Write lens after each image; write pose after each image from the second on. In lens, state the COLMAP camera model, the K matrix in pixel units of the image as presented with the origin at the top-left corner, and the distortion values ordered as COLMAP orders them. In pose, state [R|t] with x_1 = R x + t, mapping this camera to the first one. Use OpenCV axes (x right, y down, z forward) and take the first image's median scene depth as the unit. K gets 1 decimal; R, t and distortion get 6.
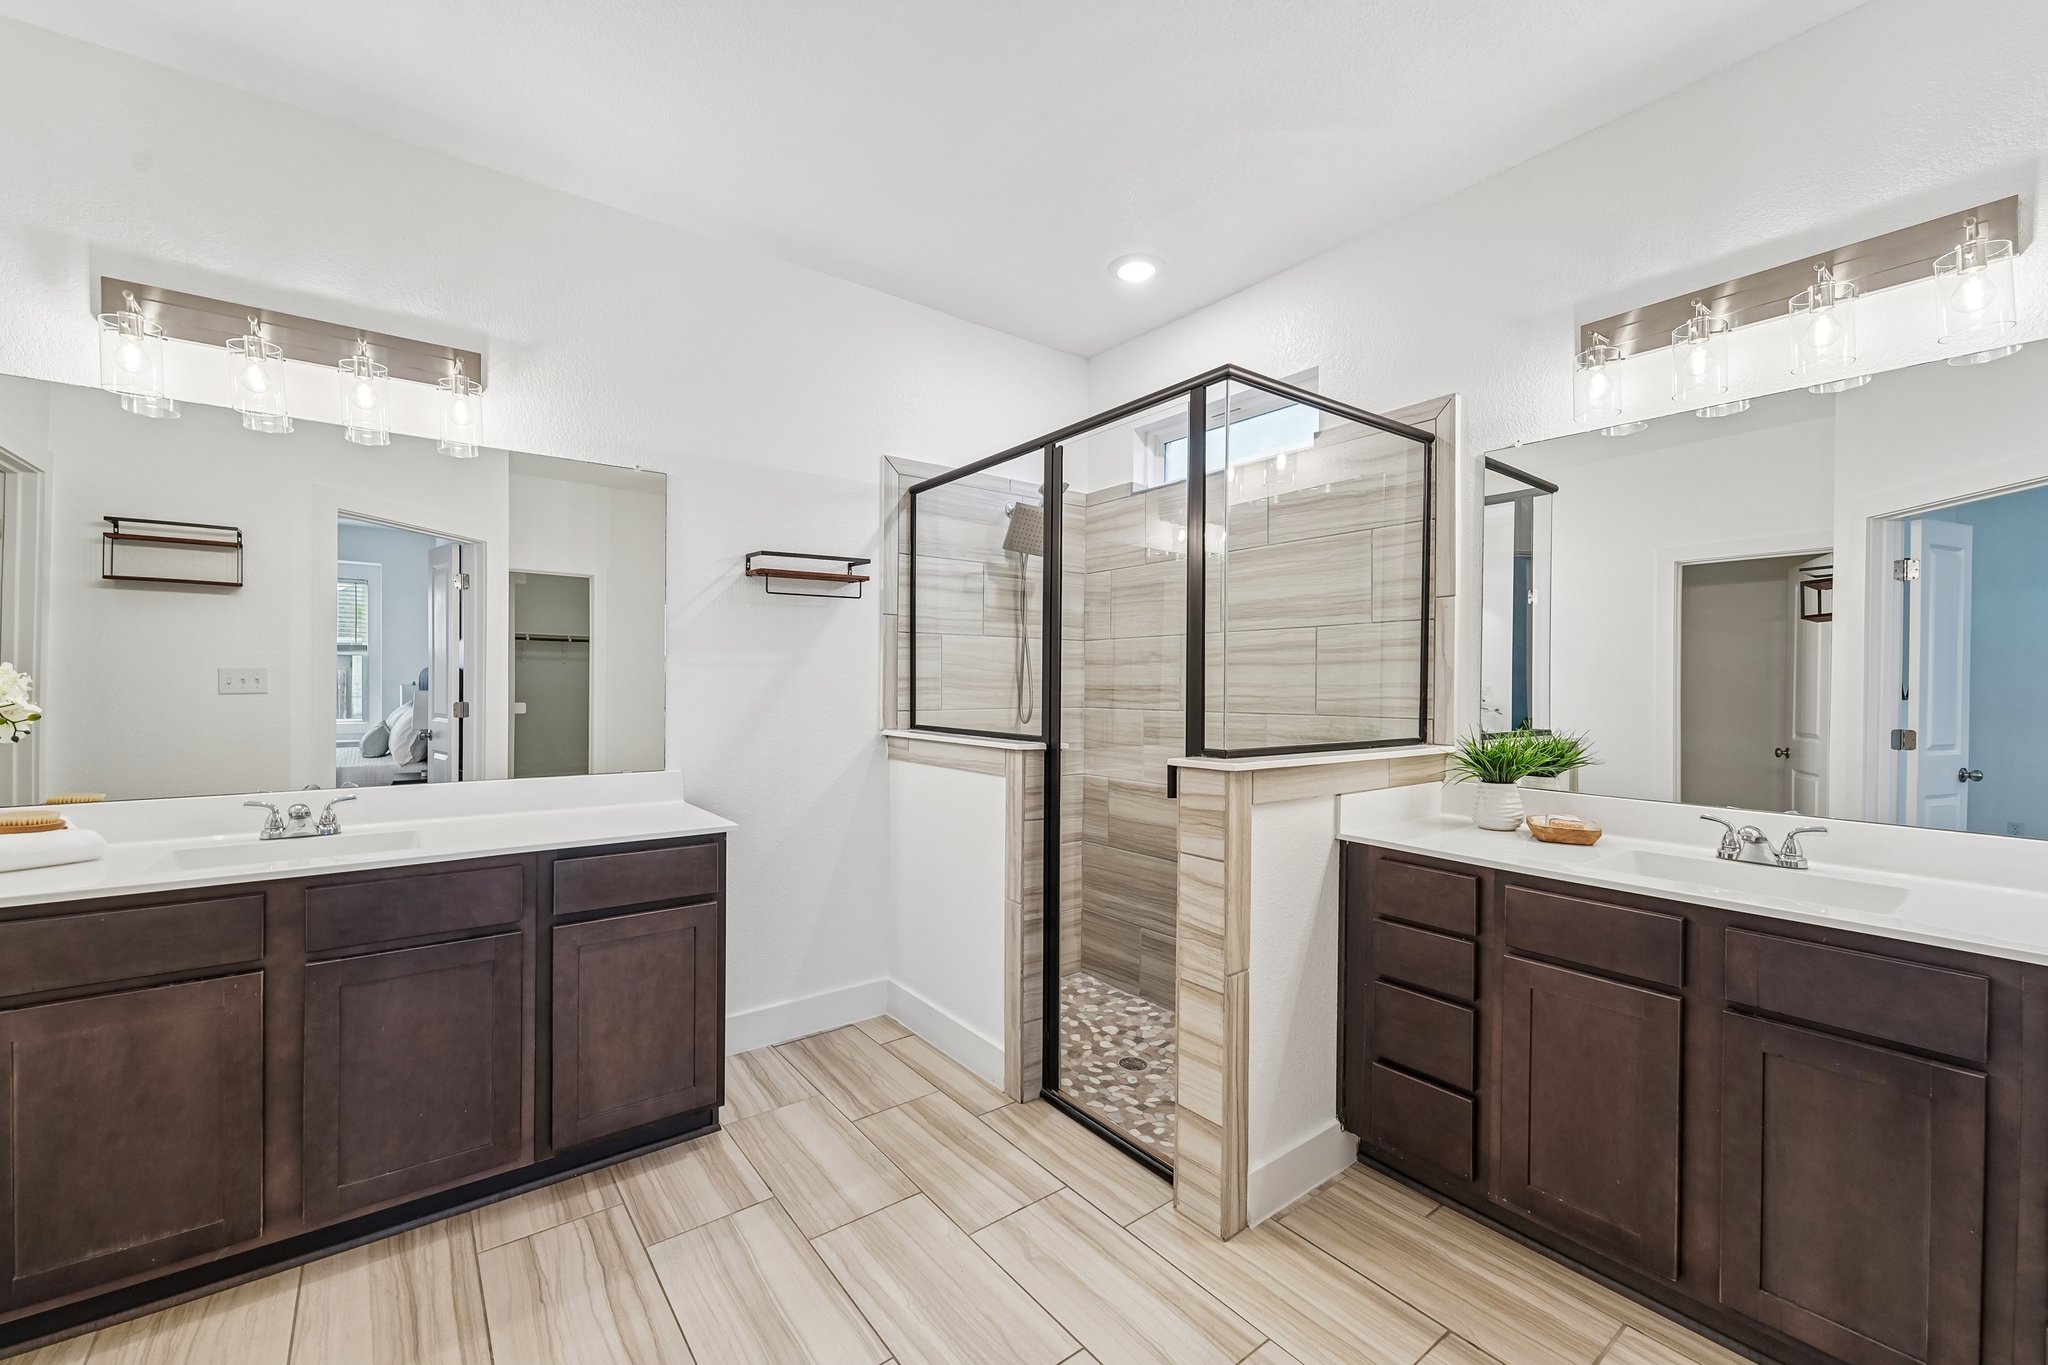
lens RADIAL K [[834.8, 0, 1011.0], [0, 834.8, 687.3], [0, 0, 1]] dist [0.002318, 0.000428]
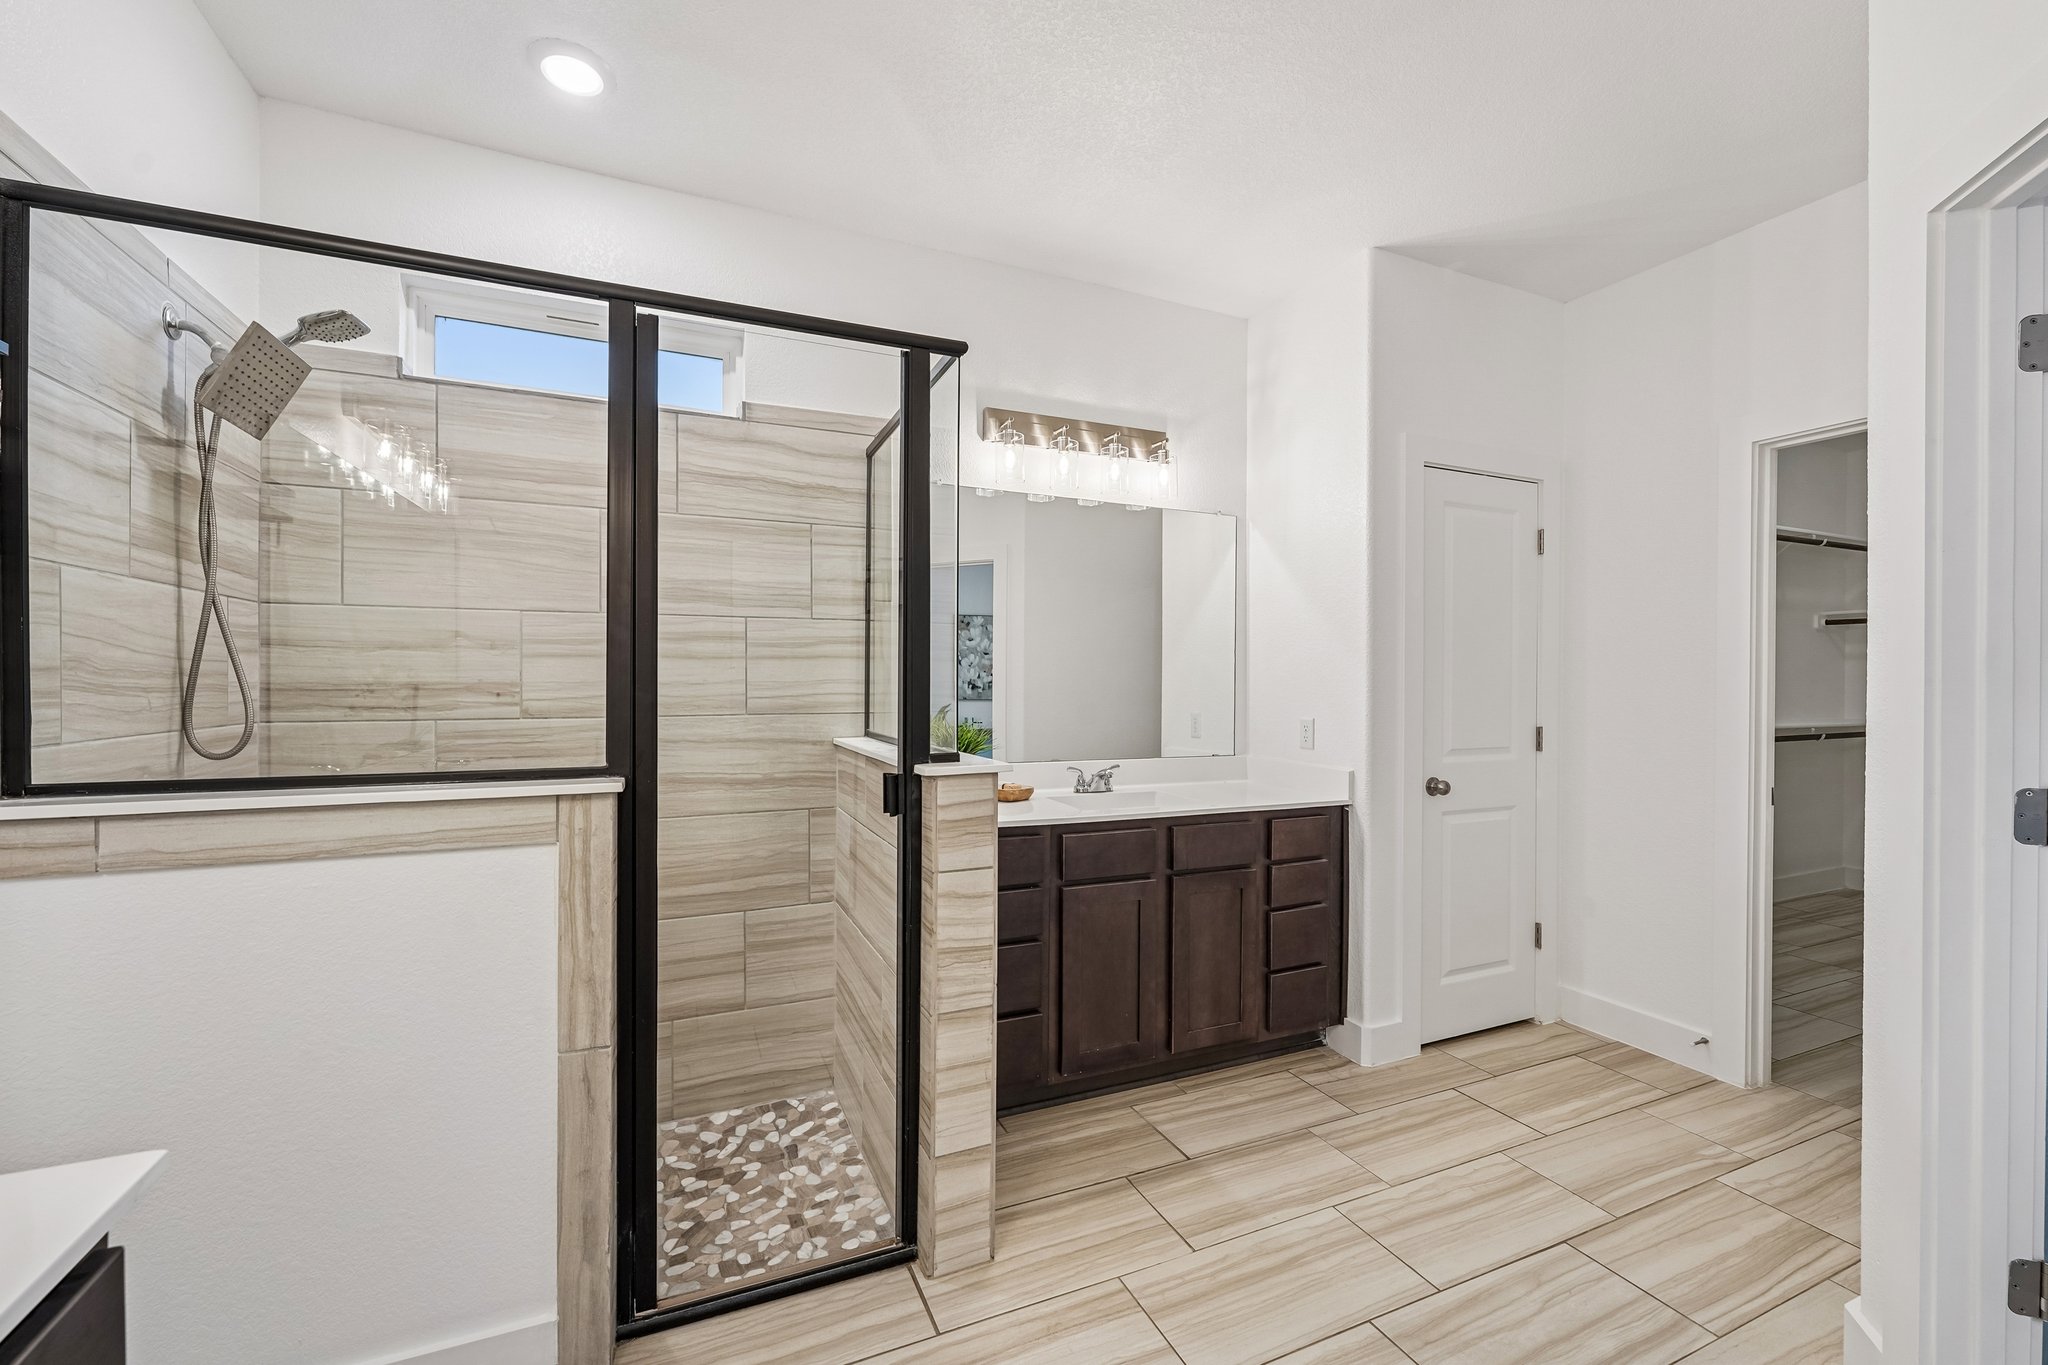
lens RADIAL K [[834.8, 0, 1016.0], [0, 834.8, 685.6], [0, 0, 1]] dist [0.002318, 0.000428]
pose [[0.221298, -0.010420, 0.975151, -0.472254], [0.001667, 0.999945, 0.010307, -0.007385], [-0.975205, -0.000656, 0.221303, 0.533044]]
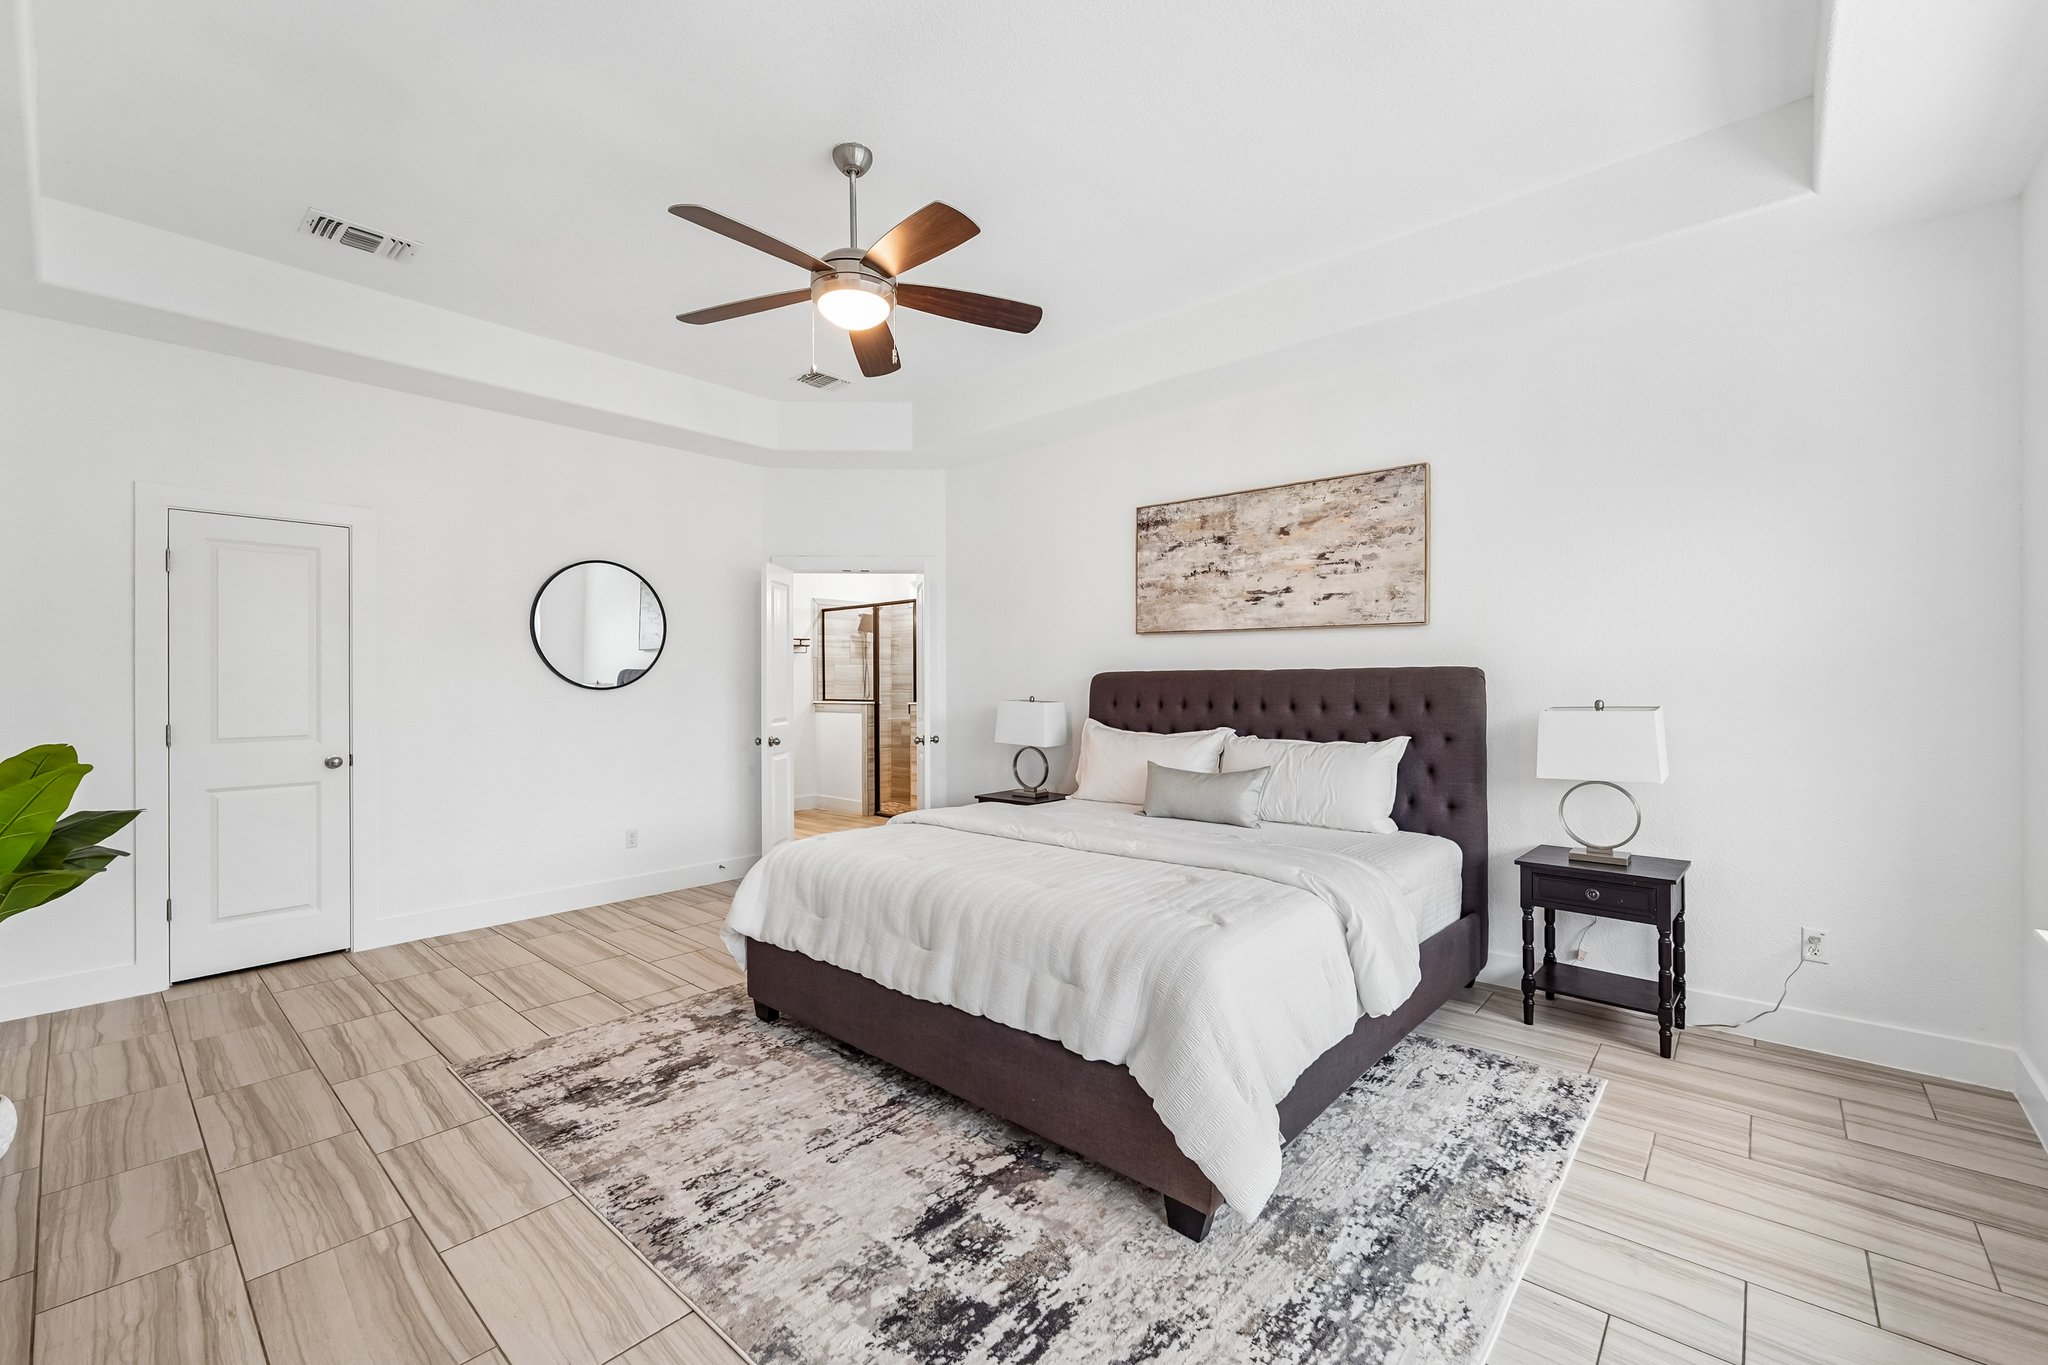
lens RADIAL K [[834.8, 0, 1020.3], [0, 834.8, 676.5], [0, 0, 1]] dist [0.002318, 0.000428]
pose [[0.978063, -0.010827, 0.208030, -0.071051], [0.011714, 0.999927, -0.003034, -0.012938], [-0.207981, 0.005404, 0.978118, -2.065060]]
